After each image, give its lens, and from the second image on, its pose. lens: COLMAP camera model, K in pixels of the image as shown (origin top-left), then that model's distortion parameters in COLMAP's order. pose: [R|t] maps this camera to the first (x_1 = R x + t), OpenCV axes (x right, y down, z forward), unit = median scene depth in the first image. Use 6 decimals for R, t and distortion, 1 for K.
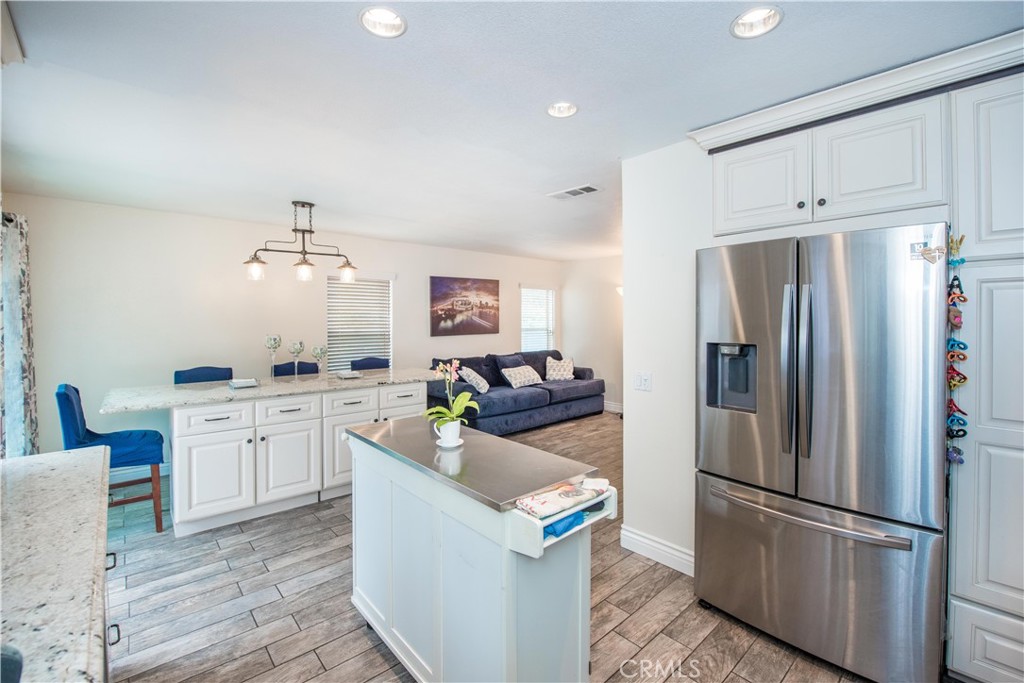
lens RADIAL K [[437.7, 0, 515.3], [0, 437.7, 321.1], [0, 0, 1]] dist [-0.017493, -0.000292]
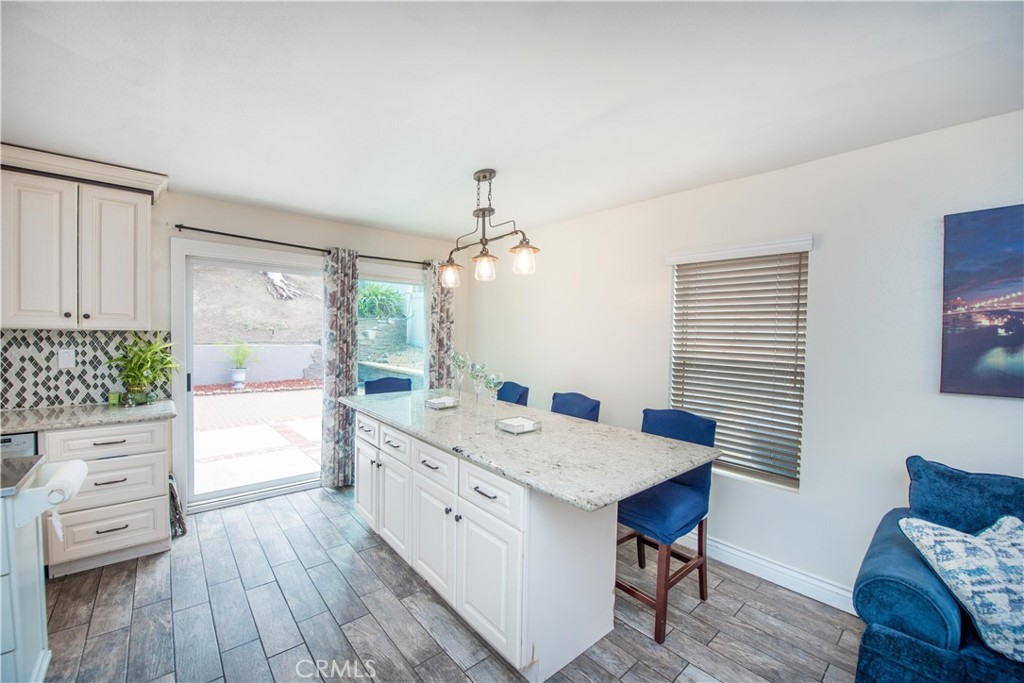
lens RADIAL K [[407.8, 0, 512.5], [0, 407.8, 344.6], [0, 0, 1]] dist [-0.021094, -0.000833]
pose [[-0.016196, 0.032533, -0.999339, 0.198296], [-0.020838, 0.999242, 0.032868, -0.008743], [0.999652, 0.021357, -0.015506, 1.059120]]
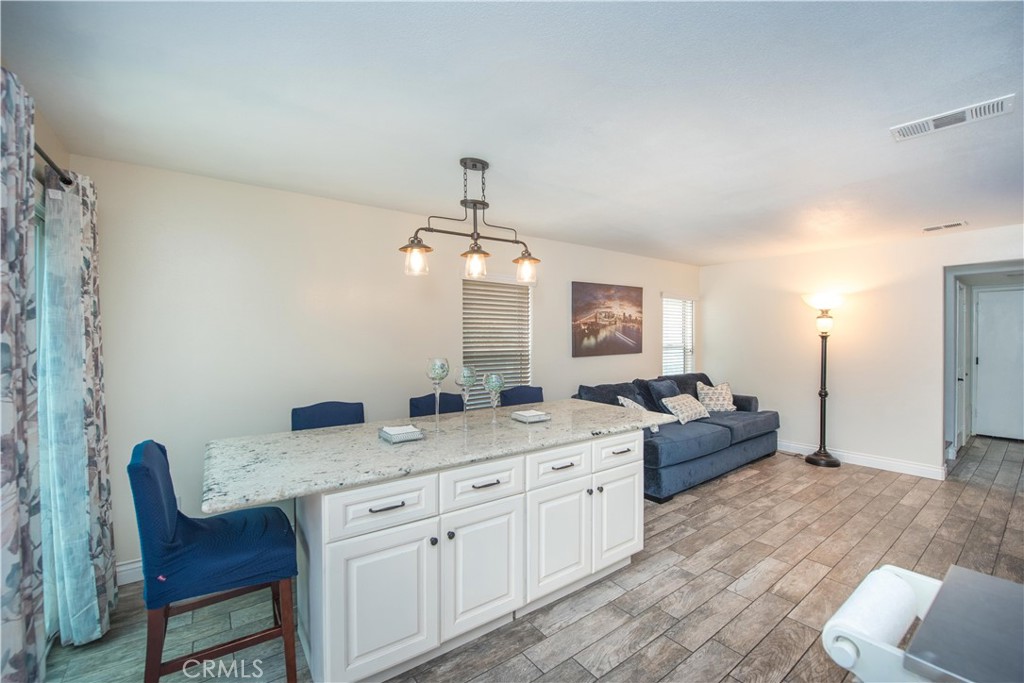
lens RADIAL K [[419.8, 0, 510.1], [0, 419.8, 339.5], [0, 0, 1]] dist [-0.019105, -0.000389]
pose [[0.994928, 0.002283, -0.100562, -0.365550], [-0.001771, 0.999985, 0.005179, -0.001389], [0.100573, -0.004974, 0.994917, 0.361078]]
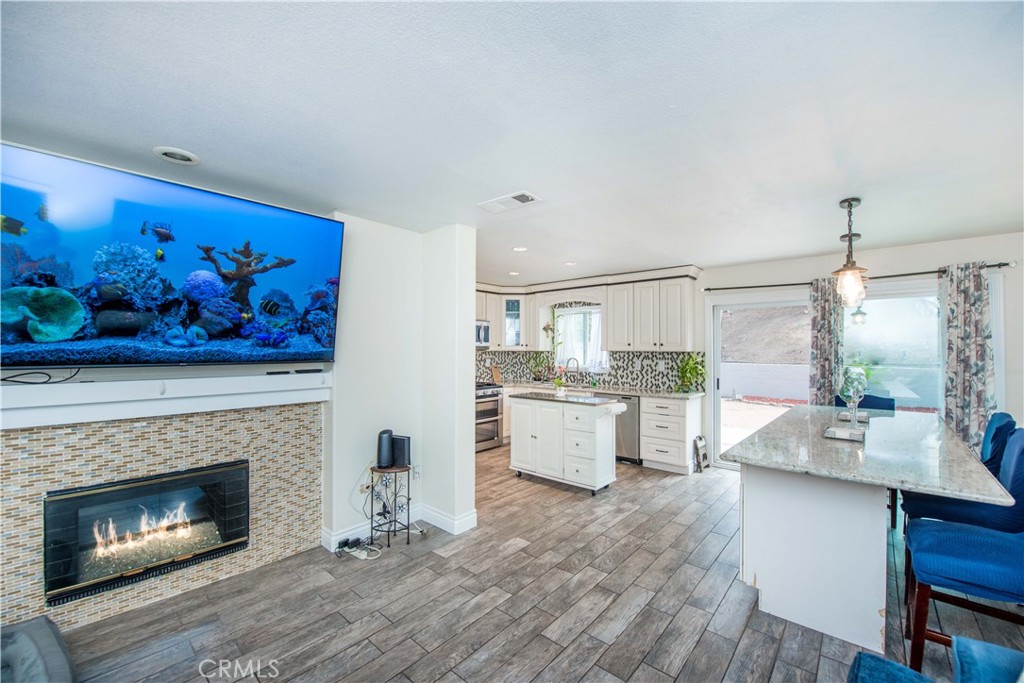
lens RADIAL K [[407.8, 0, 512.5], [0, 407.8, 344.6], [0, 0, 1]] dist [-0.021094, -0.000833]
pose [[-0.994142, 0.001751, -0.108070, 0.197463], [0.002786, 0.999952, -0.009432, -0.008085], [0.108049, -0.009677, -0.994099, 1.644705]]
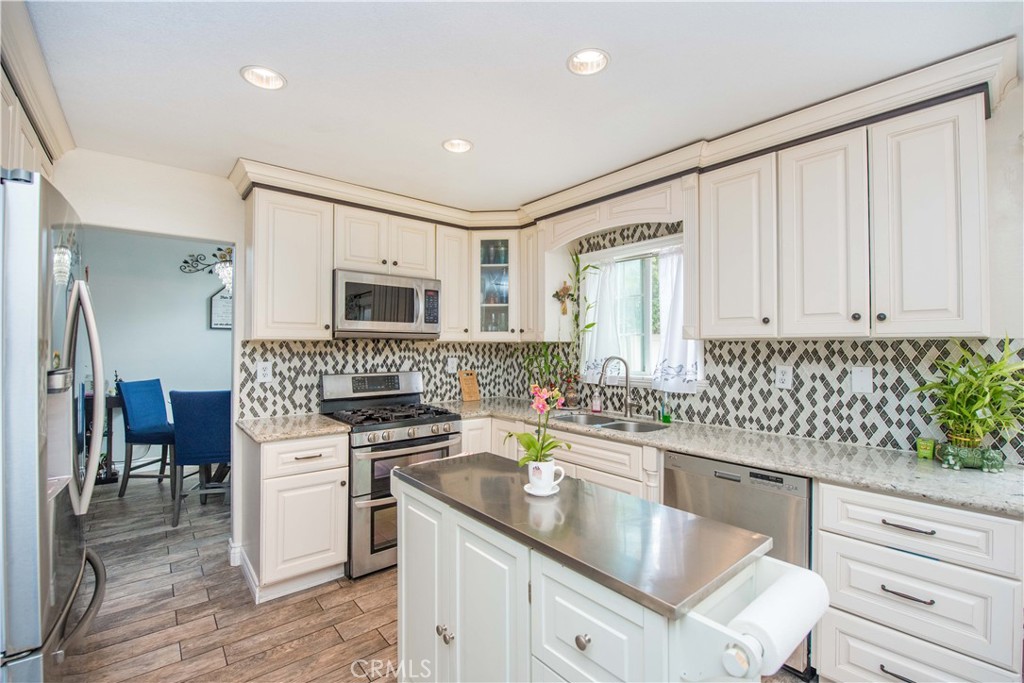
lens RADIAL K [[438.3, 0, 502.0], [0, 438.3, 341.3], [0, 0, 1]] dist [-0.021626, -0.000550]
pose [[-0.998648, 0.002718, 0.051919, -0.057503], [0.002103, 0.999927, -0.011899, 0.011875], [-0.051947, -0.011773, -0.998580, 0.836089]]
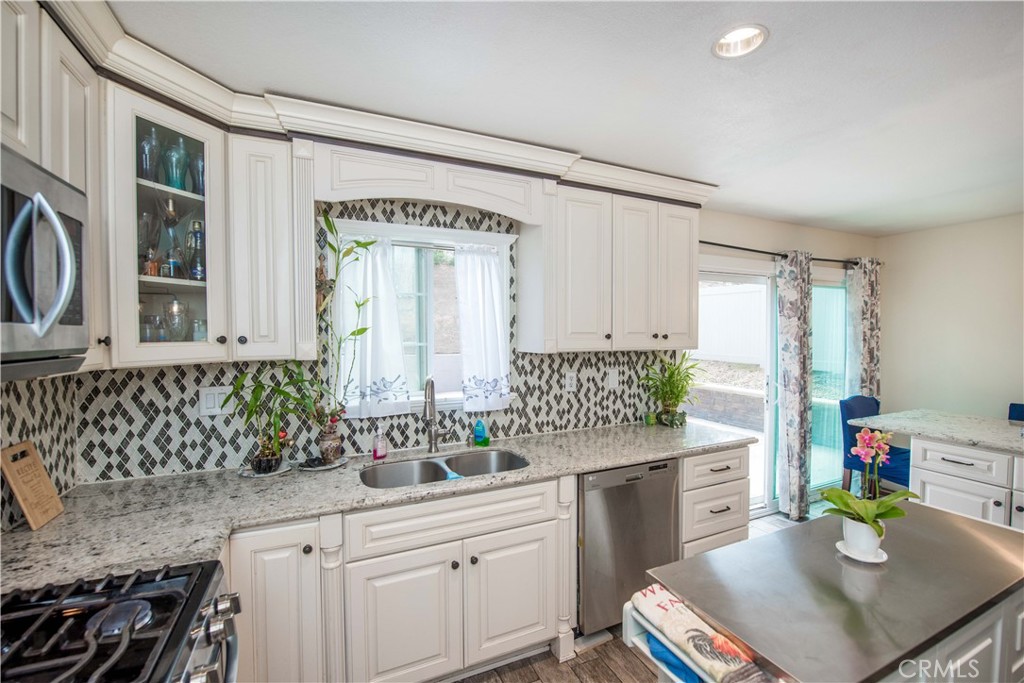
lens RADIAL K [[427.3, 0, 511.7], [0, 427.3, 345.3], [0, 0, 1]] dist [-0.017212, -0.000357]
pose [[-0.308617, 0.030657, -0.950692, 0.286996], [0.005018, 0.999519, 0.030602, -0.027463], [0.951173, 0.004674, -0.308622, 0.323536]]
